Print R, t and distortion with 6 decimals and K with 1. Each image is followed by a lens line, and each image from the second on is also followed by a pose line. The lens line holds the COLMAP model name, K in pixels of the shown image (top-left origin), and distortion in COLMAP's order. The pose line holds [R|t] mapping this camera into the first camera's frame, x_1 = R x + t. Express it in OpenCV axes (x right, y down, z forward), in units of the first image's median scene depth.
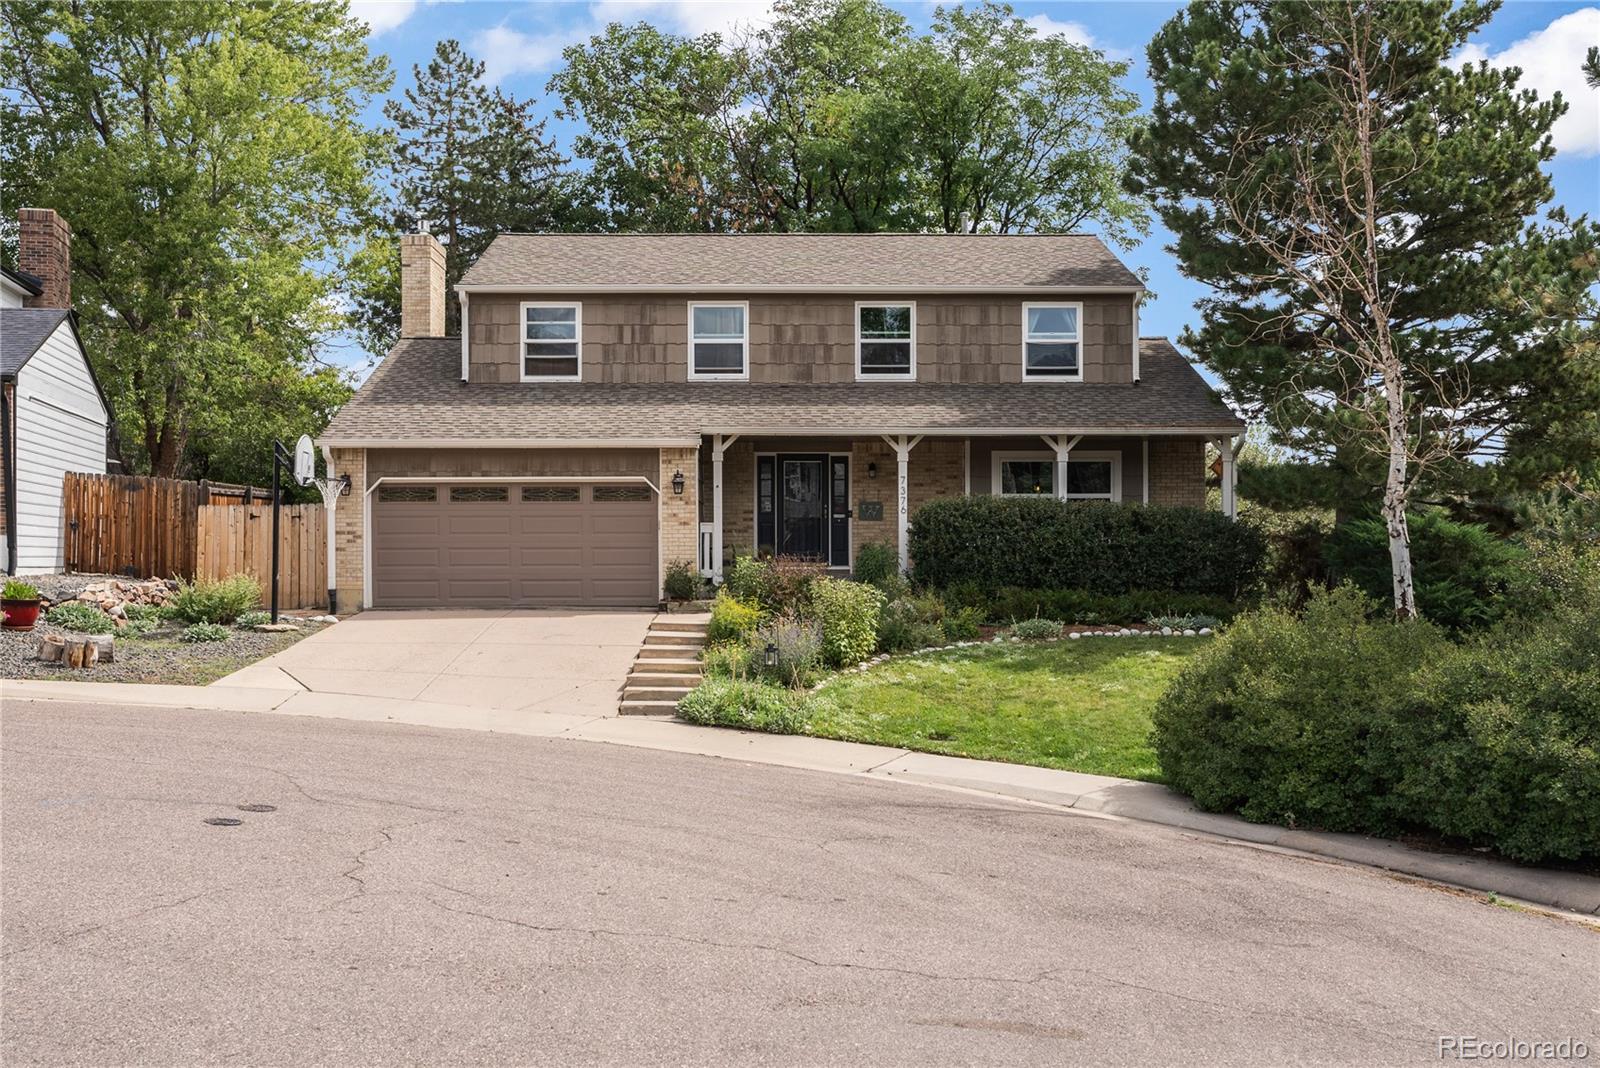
lens RADIAL K [[1620.5, 0, 800.1], [0, 1620.5, 531.9], [0, 0, 1]] dist [0.015022, 0.000000]
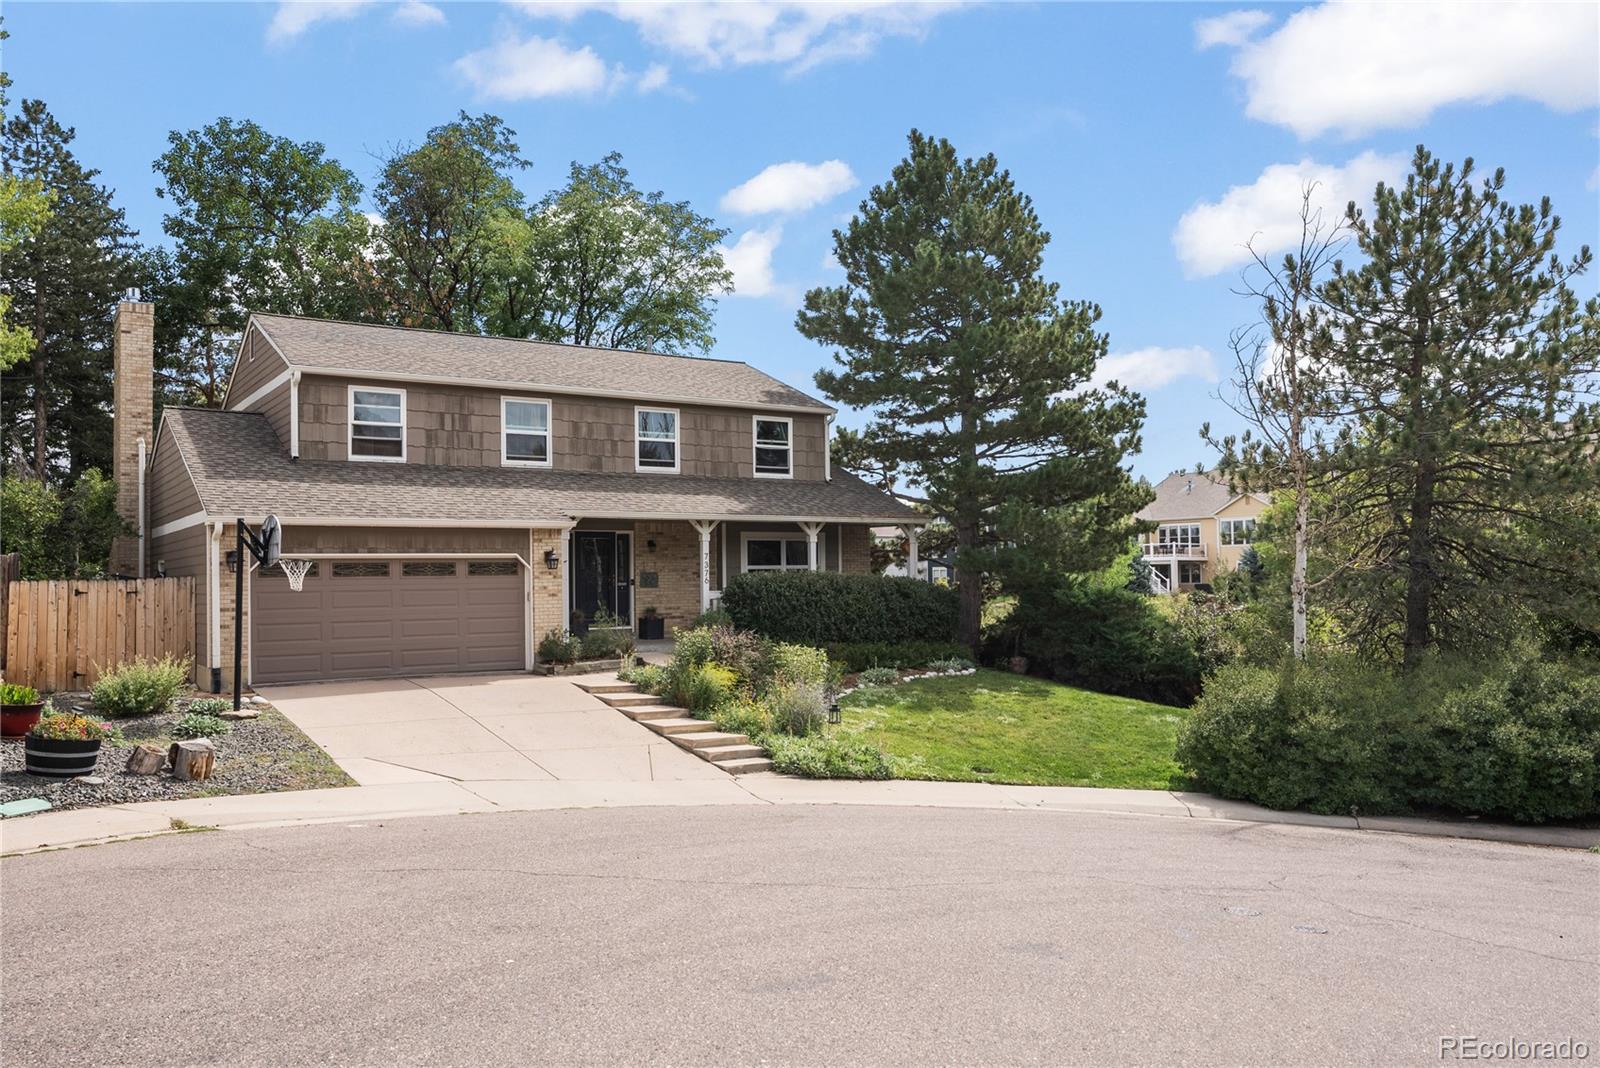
lens RADIAL K [[1246.4, 0, 799.7], [0, 1246.4, 537.4], [0, 0, 1]] dist [0.006347, 0.000929]
pose [[0.837196, 0.010054, 0.546810, -0.371221], [0.002727, 0.999742, -0.022558, -0.023270], [-0.546896, 0.020376, 0.836953, 0.159406]]
